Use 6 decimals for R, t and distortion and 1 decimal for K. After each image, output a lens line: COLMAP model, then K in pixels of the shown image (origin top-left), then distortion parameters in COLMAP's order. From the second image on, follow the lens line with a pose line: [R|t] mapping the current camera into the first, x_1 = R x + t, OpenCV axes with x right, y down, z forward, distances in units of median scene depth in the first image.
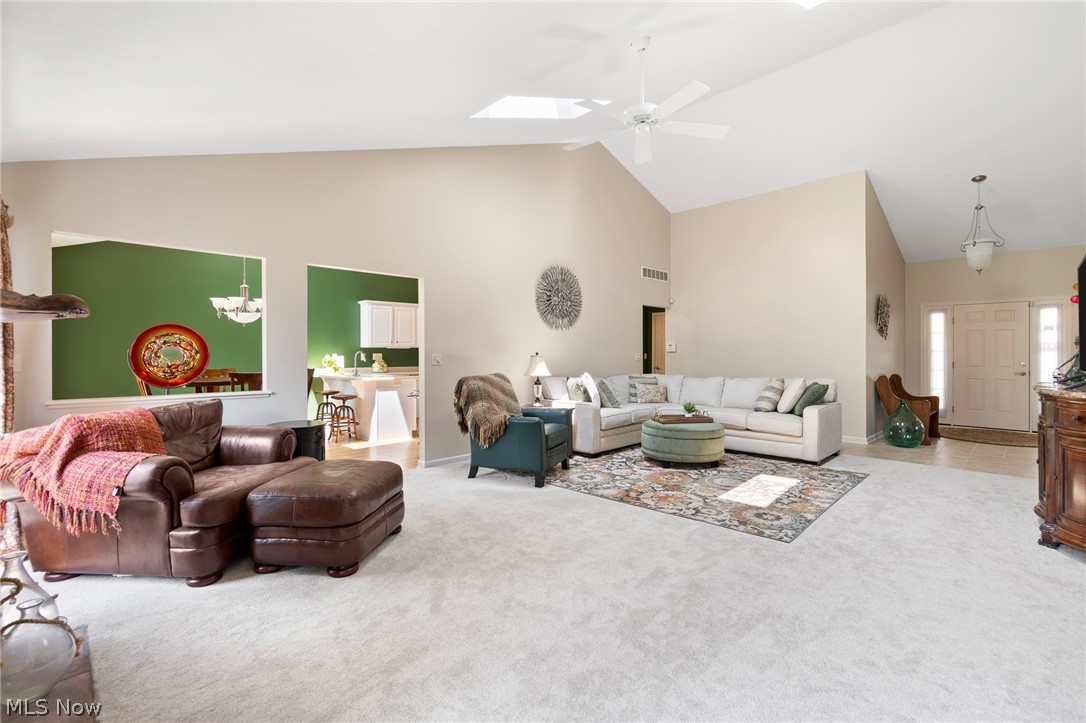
lens RADIAL K [[483.8, 0, 552.1], [0, 483.8, 357.1], [0, 0, 1]] dist [0.006744, -0.003846]
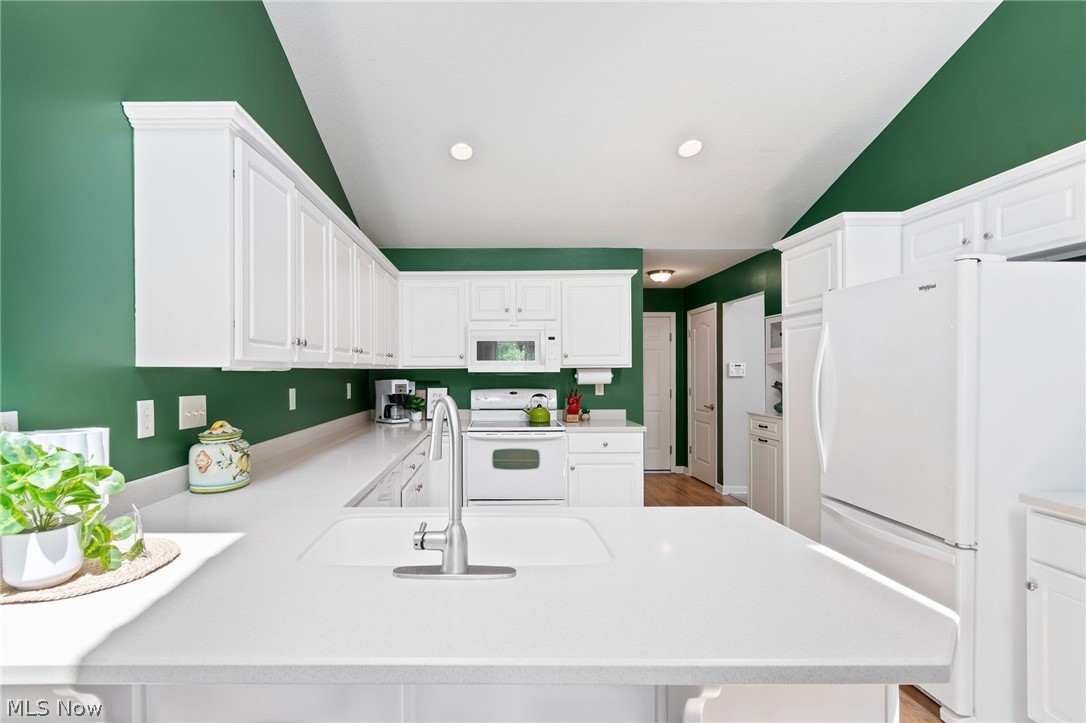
lens RADIAL K [[512.8, 0, 472.2], [0, 512.8, 375.2], [0, 0, 1]] dist [0.004962, 0.000420]
pose [[0.738680, -0.004477, 0.674042, -0.671775], [0.006173, 0.999981, -0.000122, -0.025827], [-0.674029, 0.004251, 0.738693, 1.196533]]
